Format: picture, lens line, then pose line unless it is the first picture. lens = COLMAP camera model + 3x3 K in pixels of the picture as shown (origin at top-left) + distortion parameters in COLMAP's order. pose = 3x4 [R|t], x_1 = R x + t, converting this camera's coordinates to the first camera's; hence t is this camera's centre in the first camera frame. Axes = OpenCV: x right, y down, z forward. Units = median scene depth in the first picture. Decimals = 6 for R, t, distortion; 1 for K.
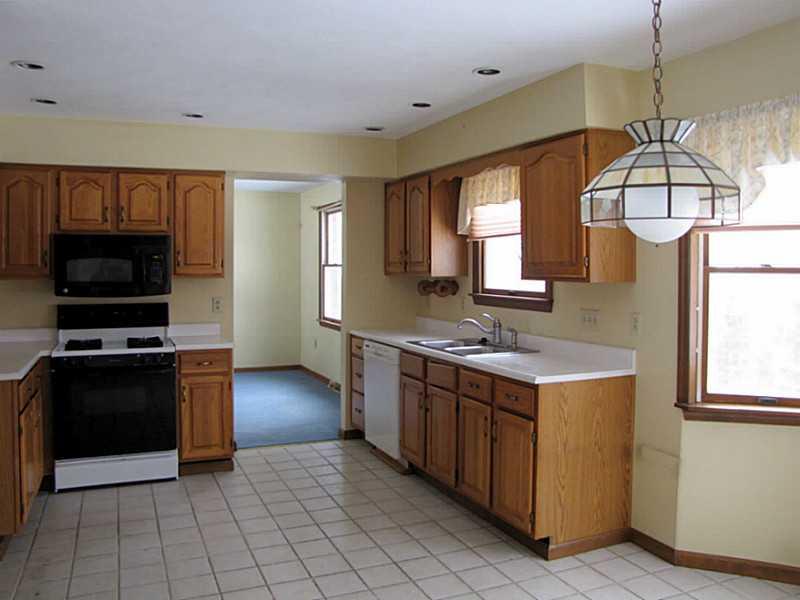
lens RADIAL K [[674.5, 0, 400.6], [0, 674.5, 277.2], [0, 0, 1]] dist [-0.190416, 0.175131]
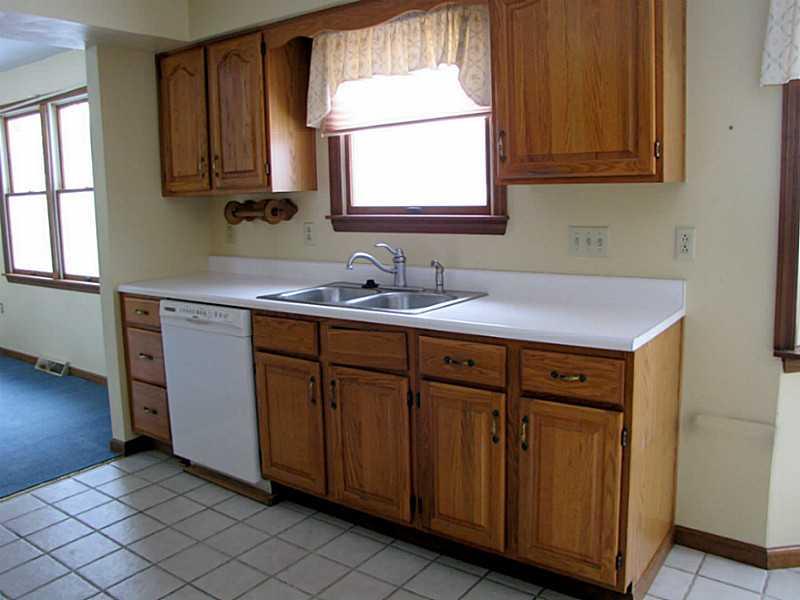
lens RADIAL K [[674.5, 0, 400.6], [0, 674.5, 277.2], [0, 0, 1]] dist [-0.190416, 0.175131]
pose [[0.864316, -0.086666, 0.495427, -0.189589], [0.036003, 0.993176, 0.110927, 0.014942], [-0.501660, -0.078038, 0.861538, 0.427827]]
